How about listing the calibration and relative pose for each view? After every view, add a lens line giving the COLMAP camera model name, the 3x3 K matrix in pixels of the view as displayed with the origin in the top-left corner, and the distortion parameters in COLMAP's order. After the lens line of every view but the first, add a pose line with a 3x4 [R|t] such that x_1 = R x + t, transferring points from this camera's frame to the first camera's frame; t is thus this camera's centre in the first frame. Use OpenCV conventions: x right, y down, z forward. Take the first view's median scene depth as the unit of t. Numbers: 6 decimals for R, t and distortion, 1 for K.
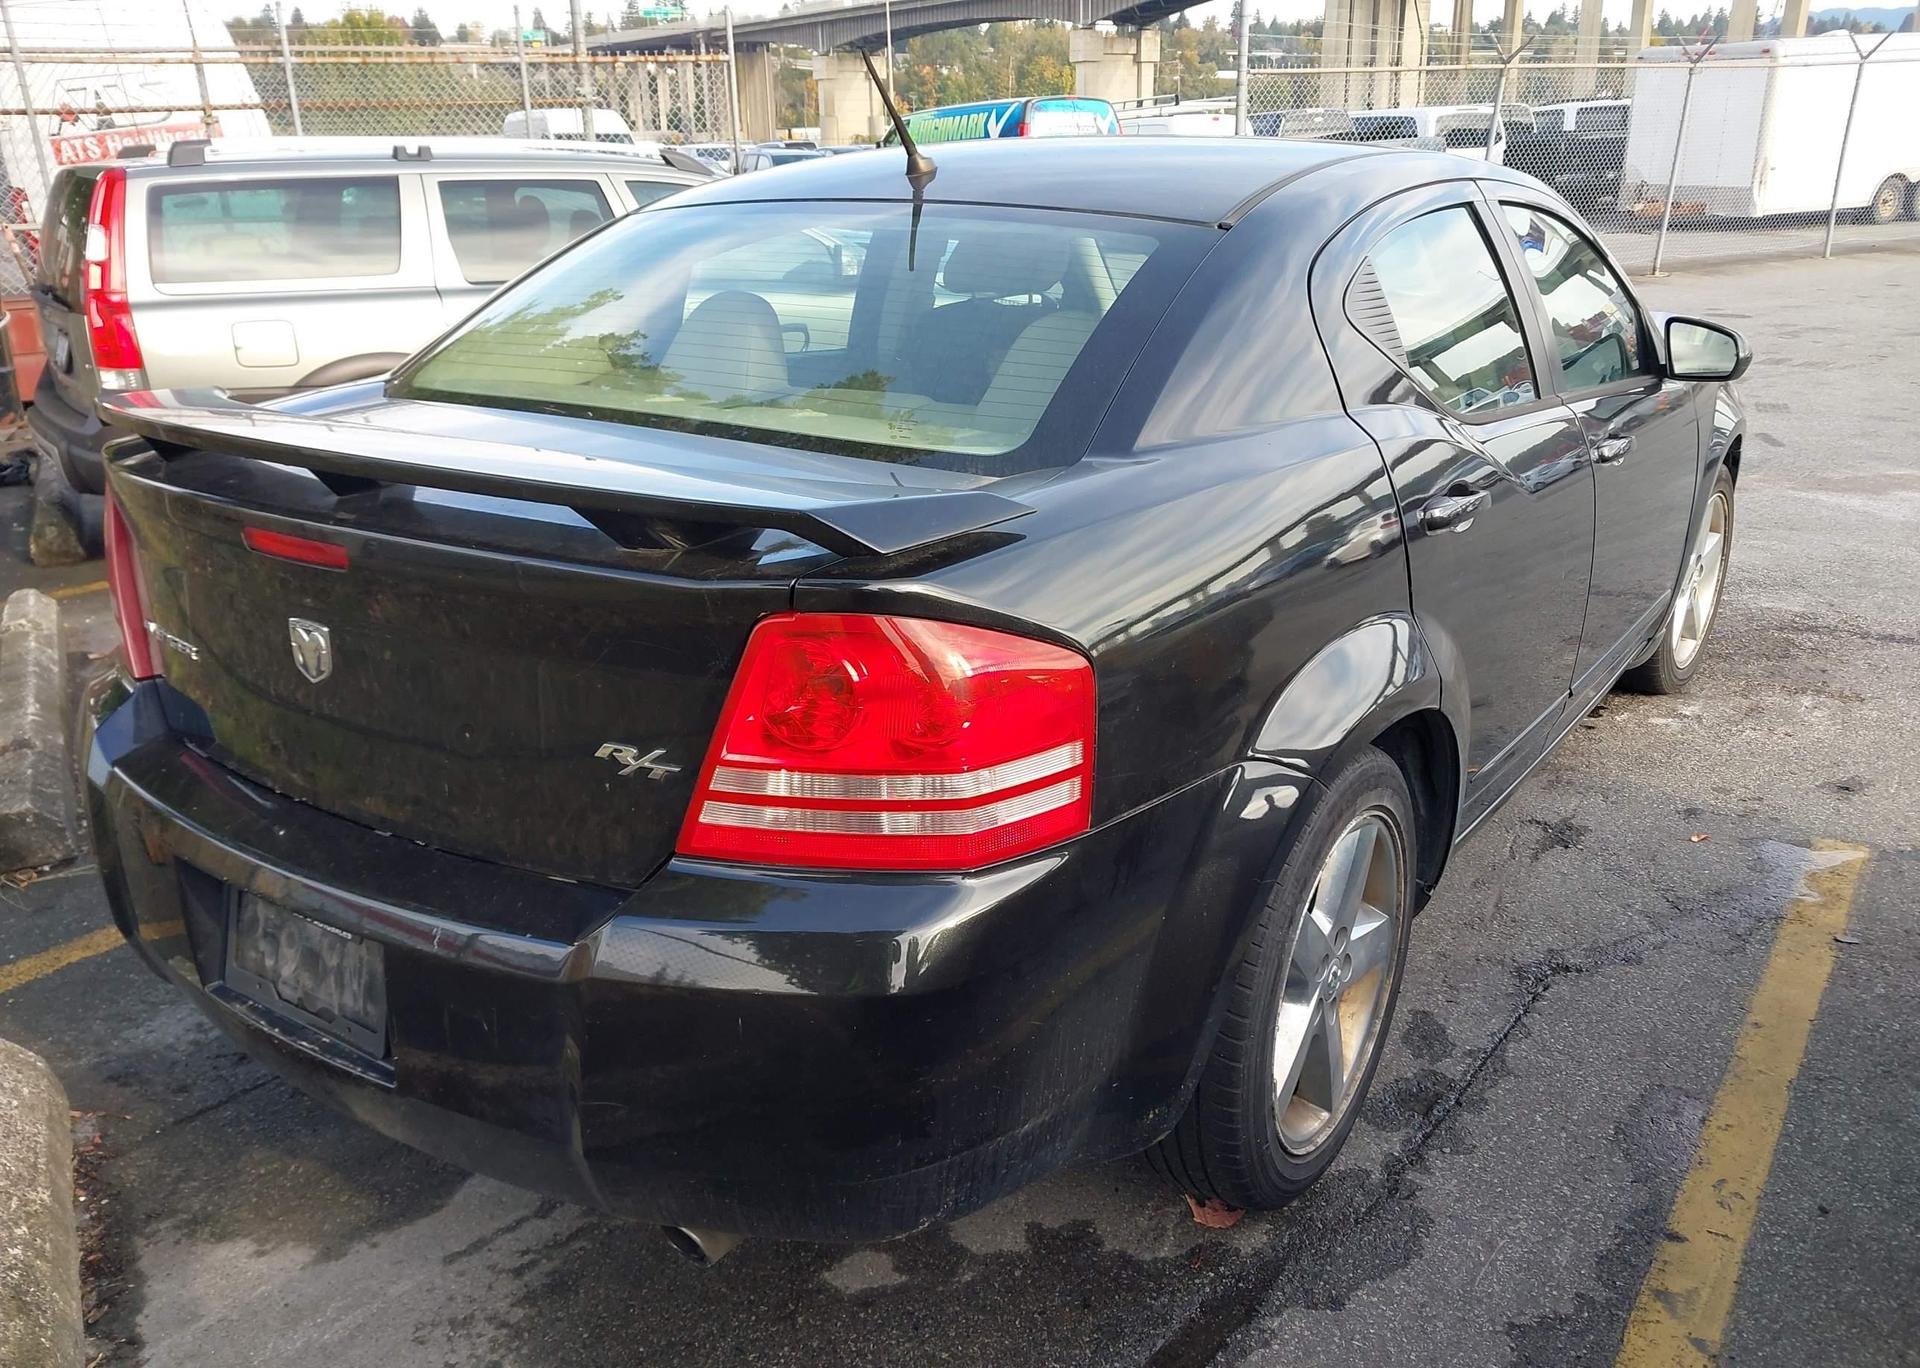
lens RADIAL K [[1574.6, 0, 976.5], [0, 1574.6, 676.9], [0, 0, 1]] dist [0.001118, 0.012085]
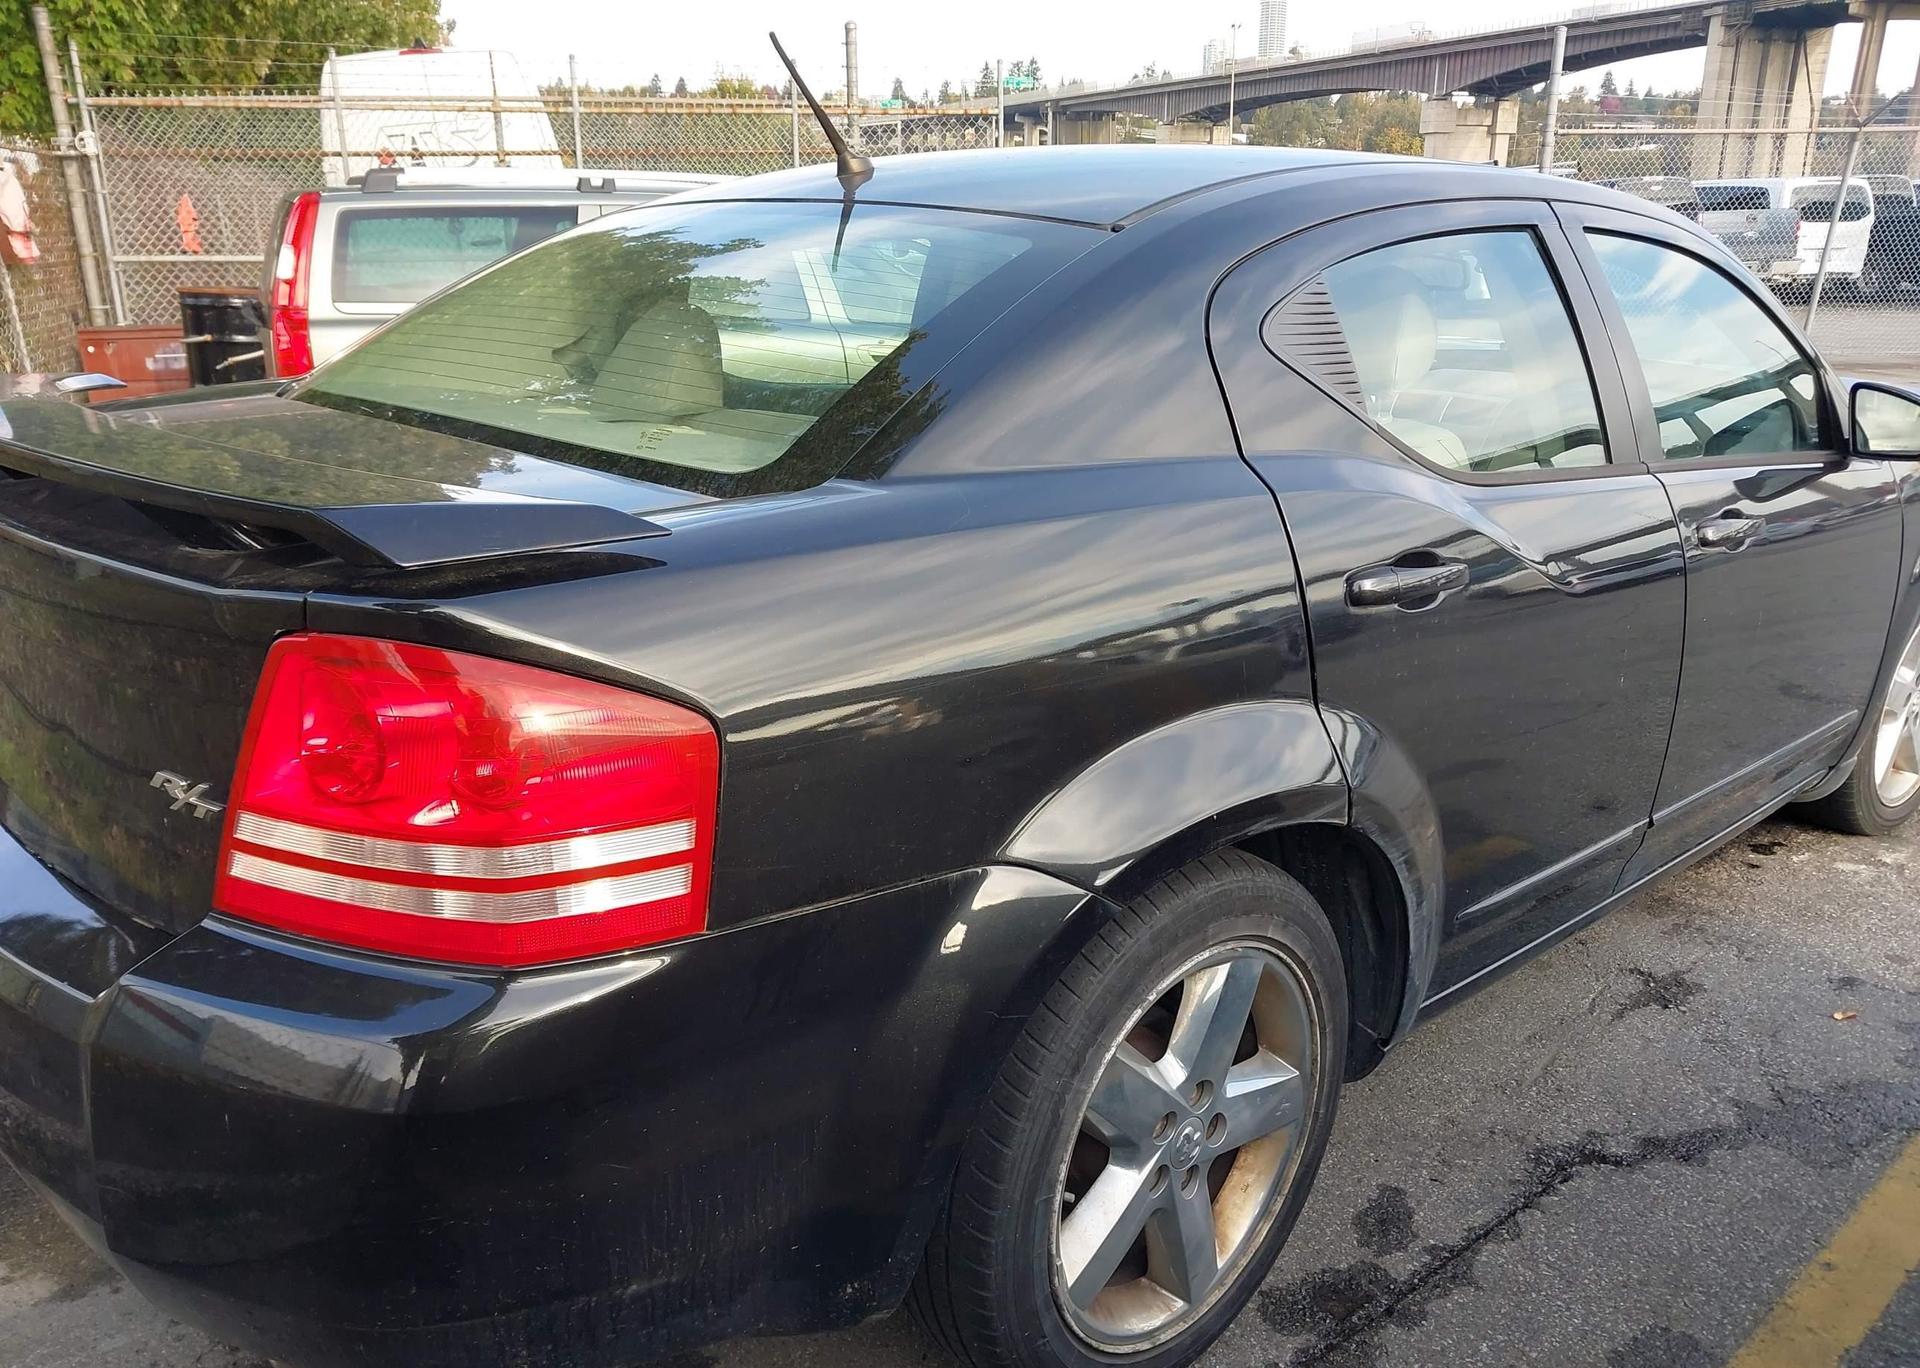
lens RADIAL K [[1567.1, 0, 960.0], [0, 1567.1, 684.0], [0, 0, 1]] dist [0.013612, -0.013513]
pose [[0.976971, 0.078325, -0.198479, 0.202957], [-0.084942, 0.996071, -0.025033, -0.011954], [0.195738, 0.041316, 0.979785, 0.133881]]
